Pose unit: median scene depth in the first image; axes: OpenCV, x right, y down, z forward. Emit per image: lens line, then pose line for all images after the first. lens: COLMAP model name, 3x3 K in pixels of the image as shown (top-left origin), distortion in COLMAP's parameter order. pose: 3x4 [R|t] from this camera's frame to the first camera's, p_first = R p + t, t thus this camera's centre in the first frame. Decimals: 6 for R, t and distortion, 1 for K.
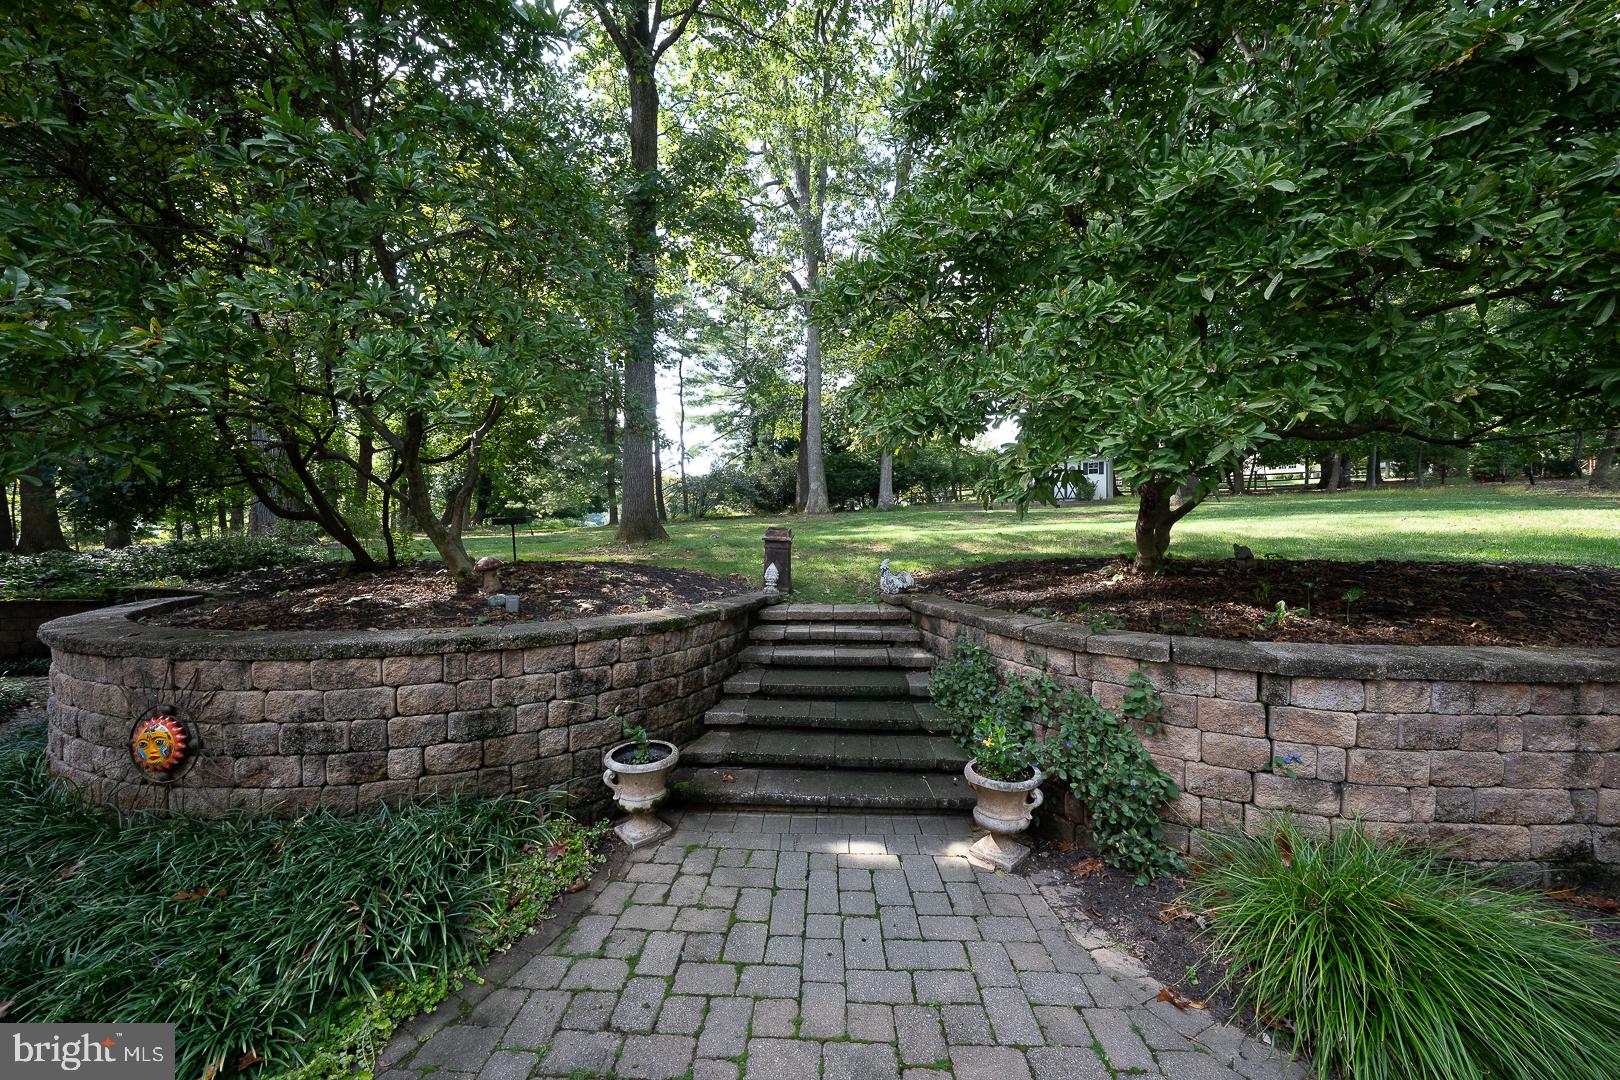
lens RADIAL K [[553.7, 0, 812.2], [0, 553.7, 535.0], [0, 0, 1]] dist [-0.015499, 0.000398]
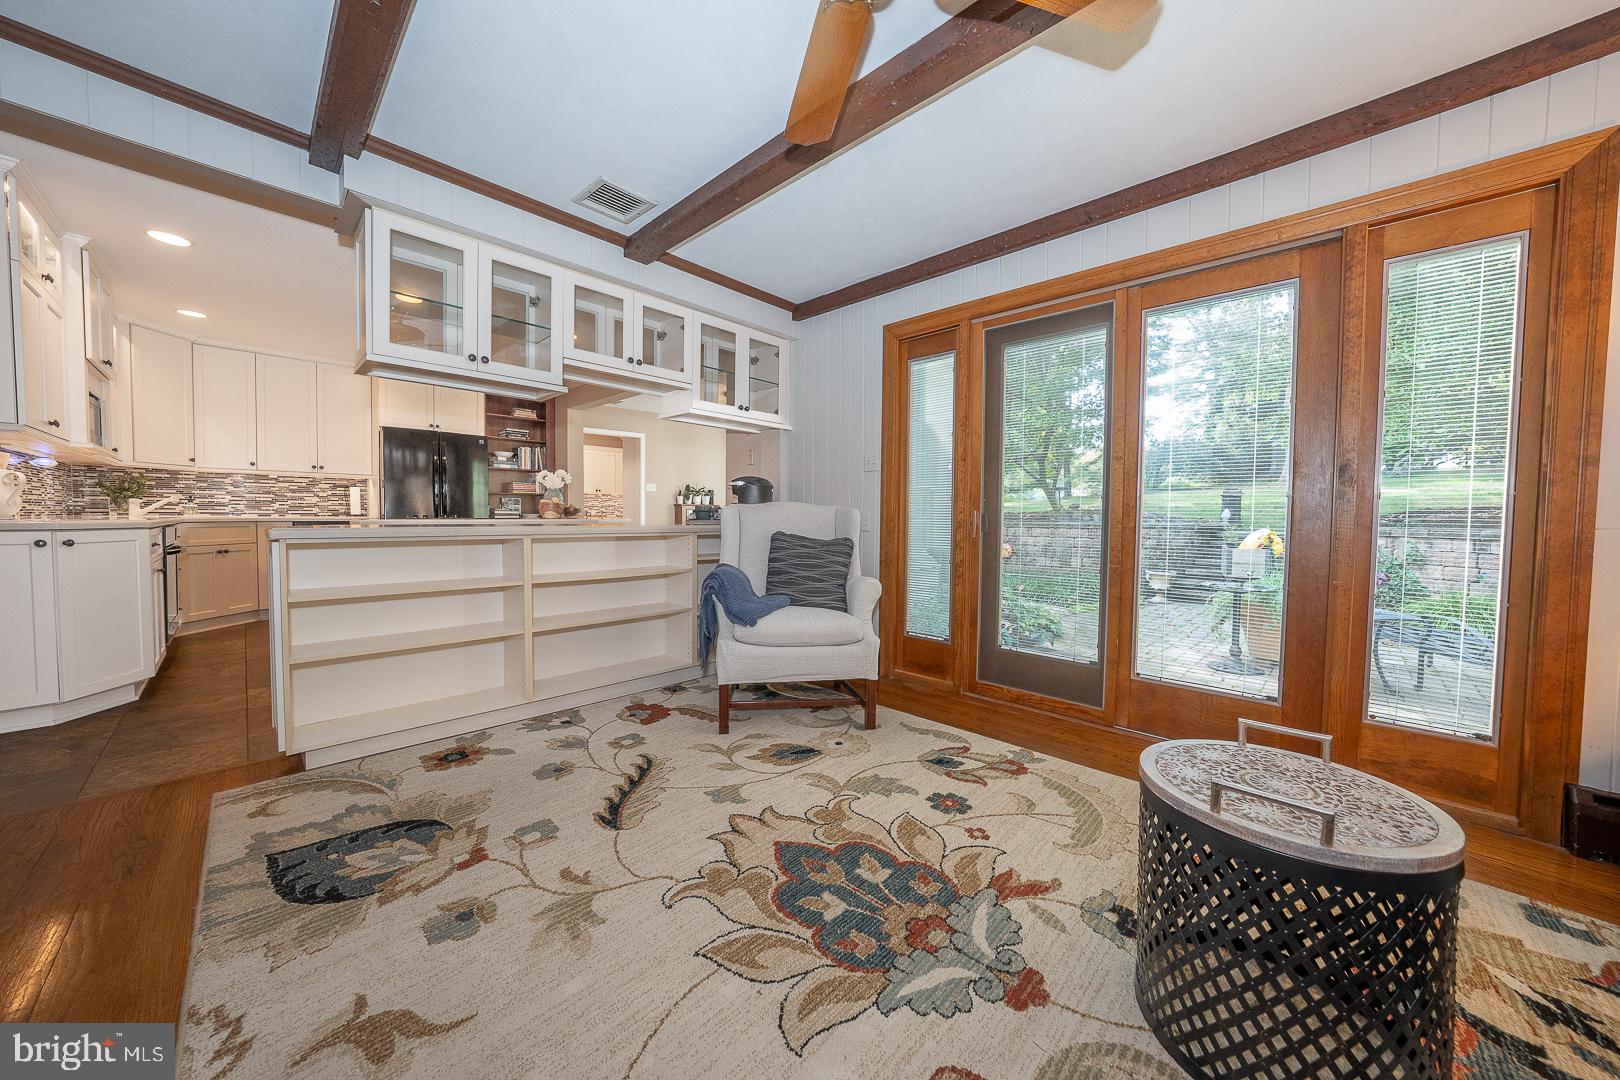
lens RADIAL K [[553.7, 0, 812.2], [0, 553.7, 535.0], [0, 0, 1]] dist [-0.015499, 0.000398]
pose [[0.740461, 0.032424, -0.671317, 0.129451], [-0.004181, 0.999039, 0.043641, 0.065175], [0.672086, -0.029508, 0.739885, -1.213926]]
